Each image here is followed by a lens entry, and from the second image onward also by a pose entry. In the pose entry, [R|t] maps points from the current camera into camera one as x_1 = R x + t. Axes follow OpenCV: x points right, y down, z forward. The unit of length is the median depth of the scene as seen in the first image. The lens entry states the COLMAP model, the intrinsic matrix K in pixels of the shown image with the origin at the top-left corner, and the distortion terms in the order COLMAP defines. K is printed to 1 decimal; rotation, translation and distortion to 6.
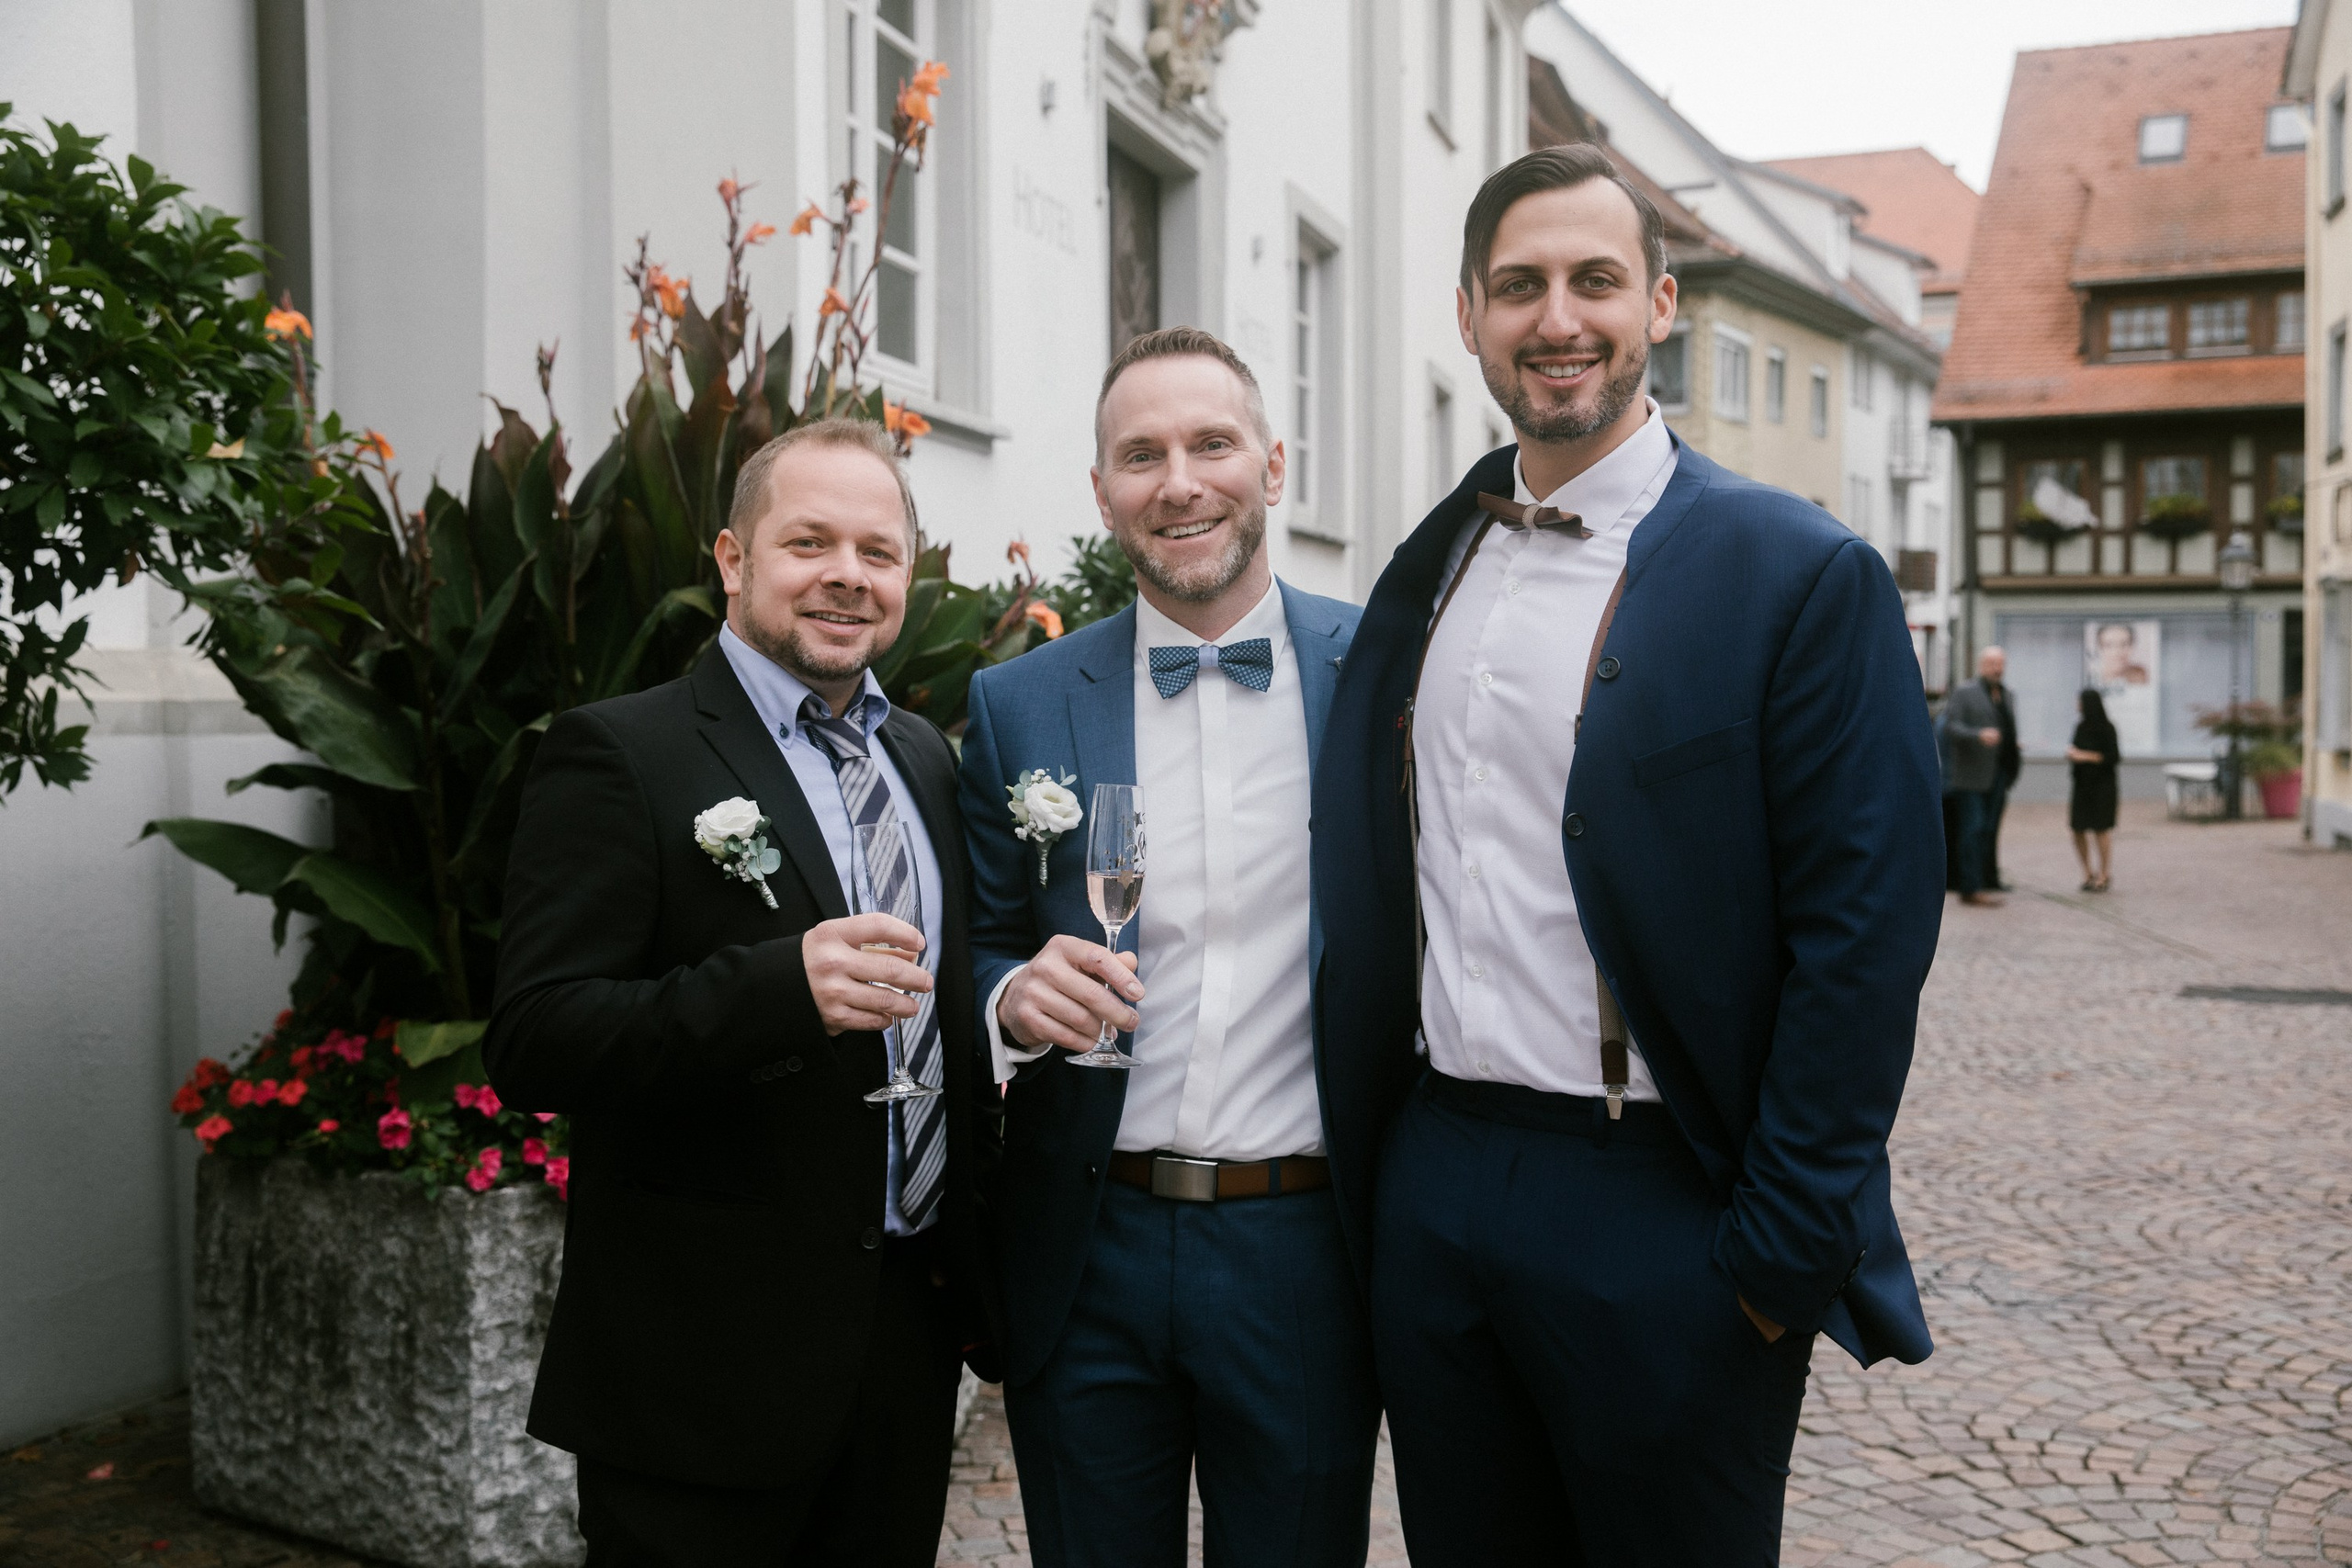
lens RADIAL K [[2562.5, 0, 1129.3], [0, 2562.5, 884.9], [0, 0, 1]] dist [-0.050023, 0.459293]
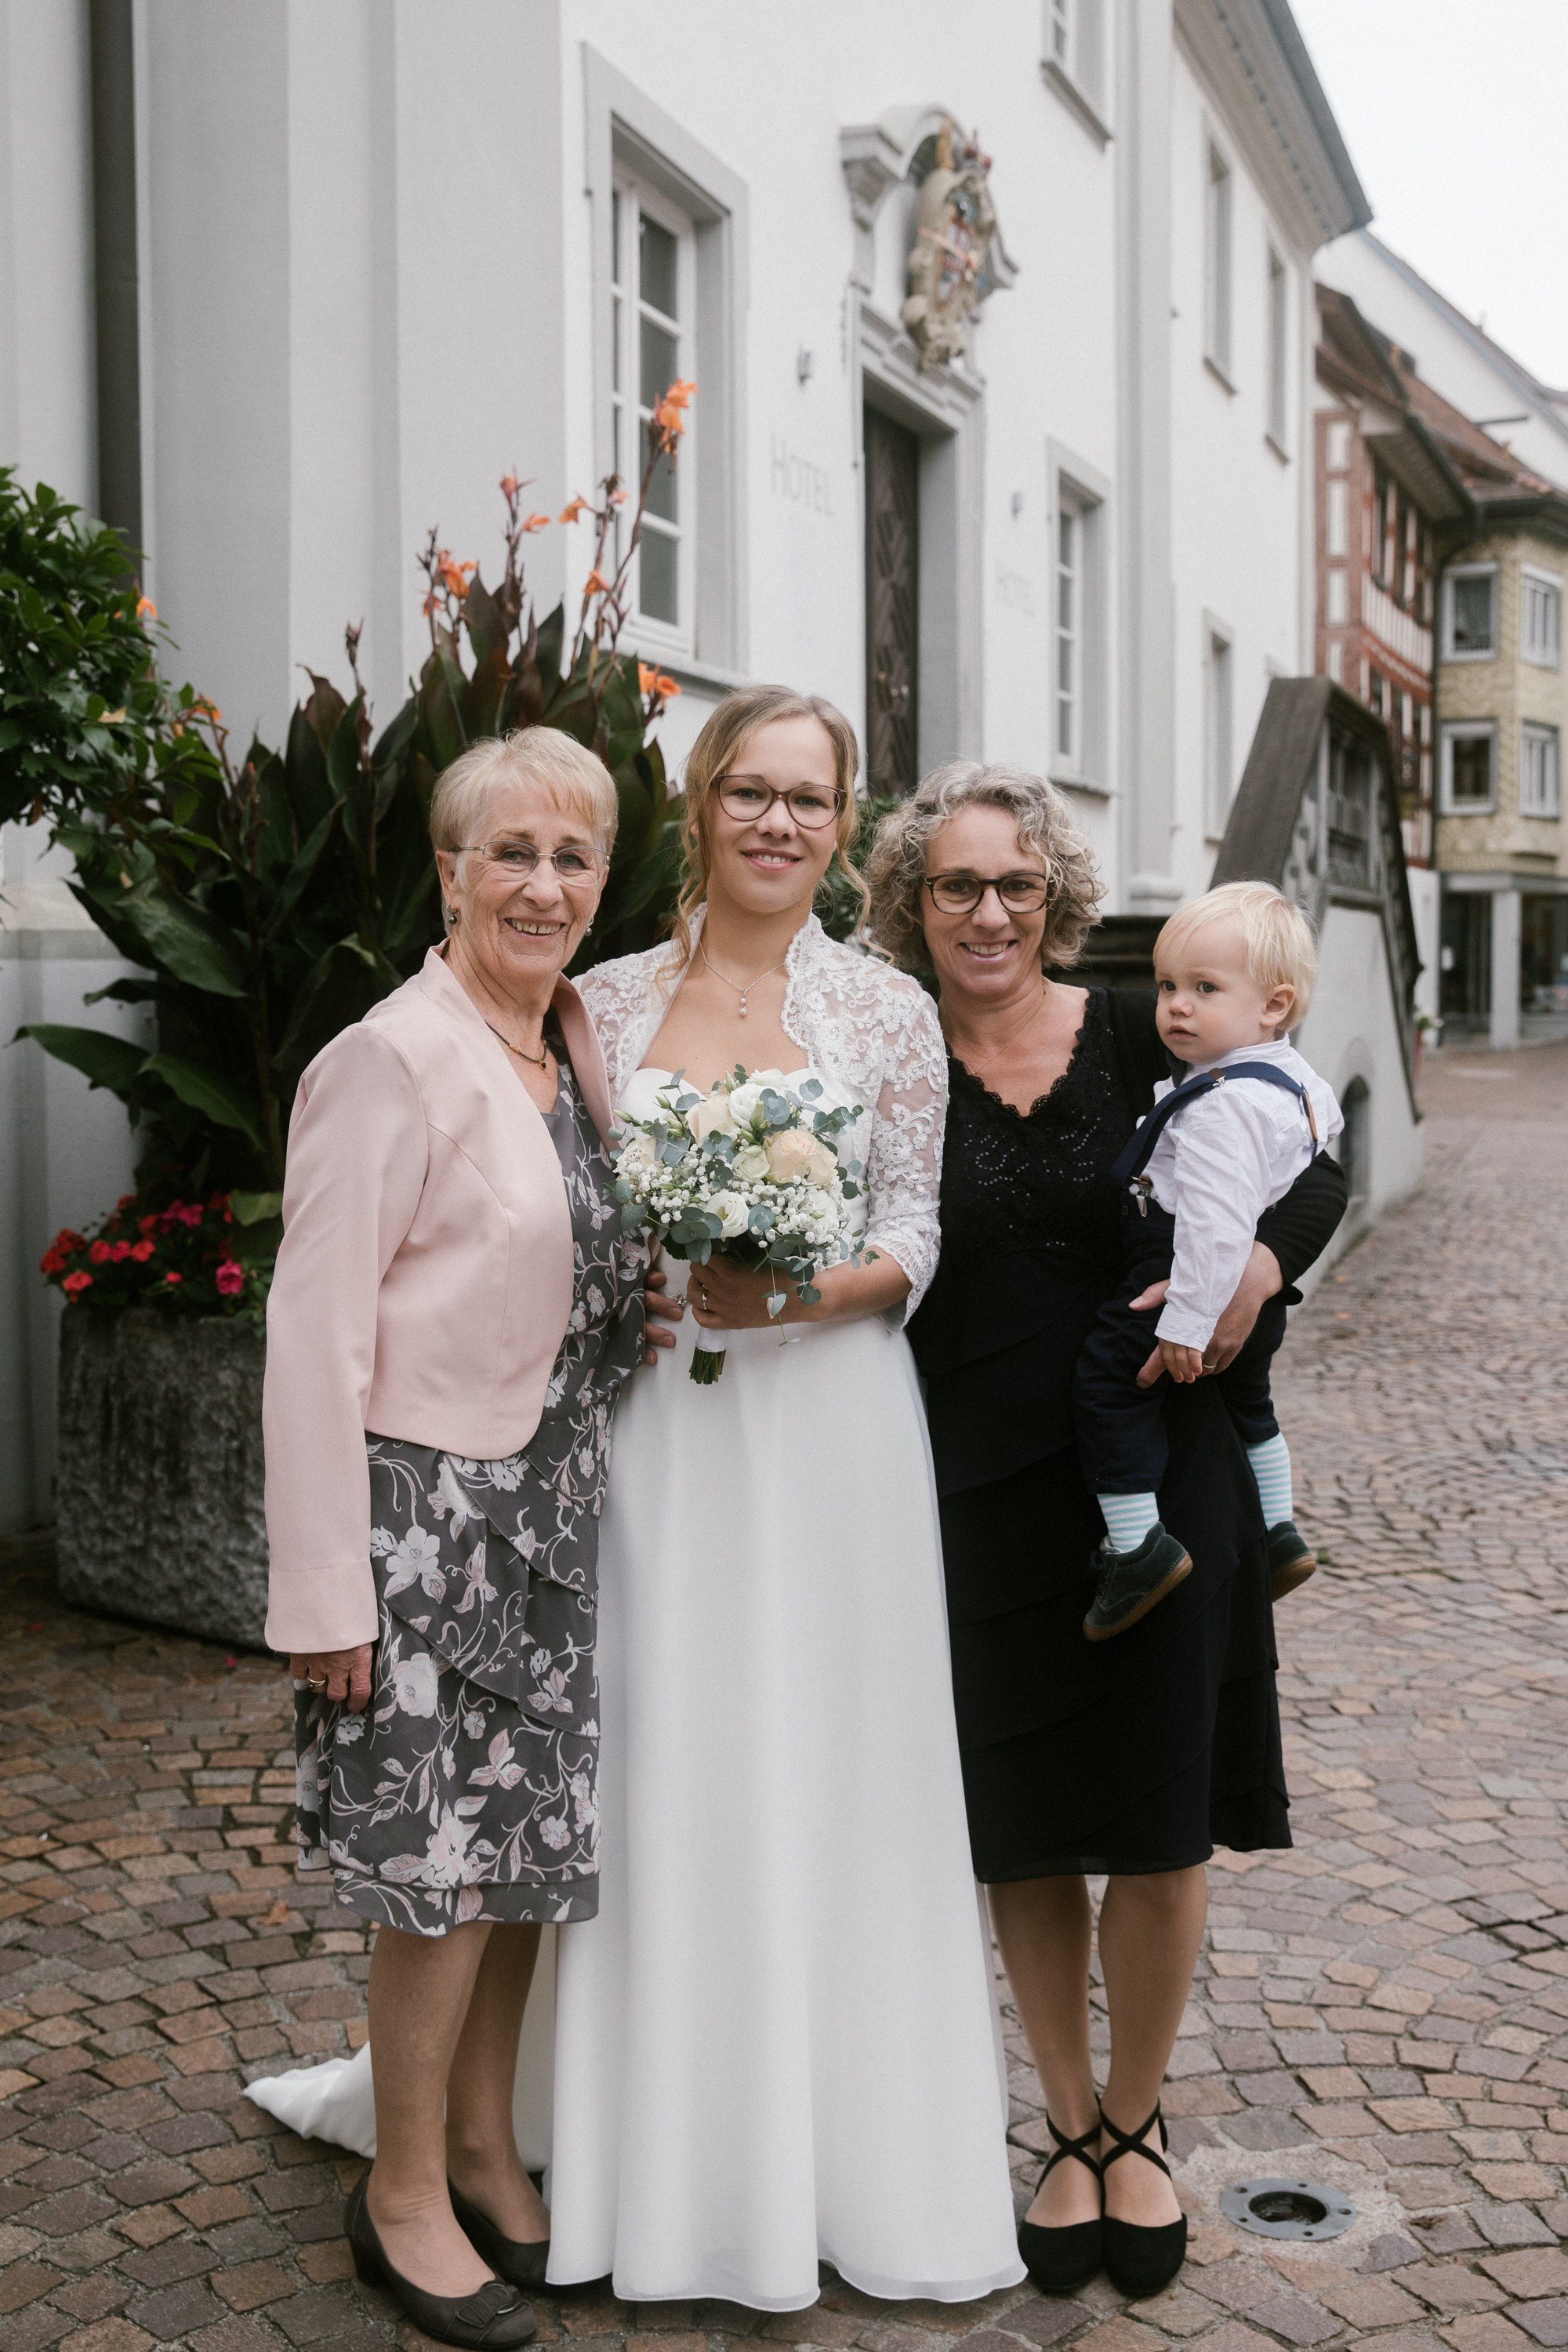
lens RADIAL K [[2635.5, 0, 784.0], [0, 2635.5, 1176.0], [0, 0, 1]] dist [0.019840, 0.054294]
pose [[0.998925, 0.004987, -0.046090, 0.028088], [-0.004525, 0.999939, 0.010119, 0.030746], [0.046138, -0.009899, 0.998886, -0.207811]]
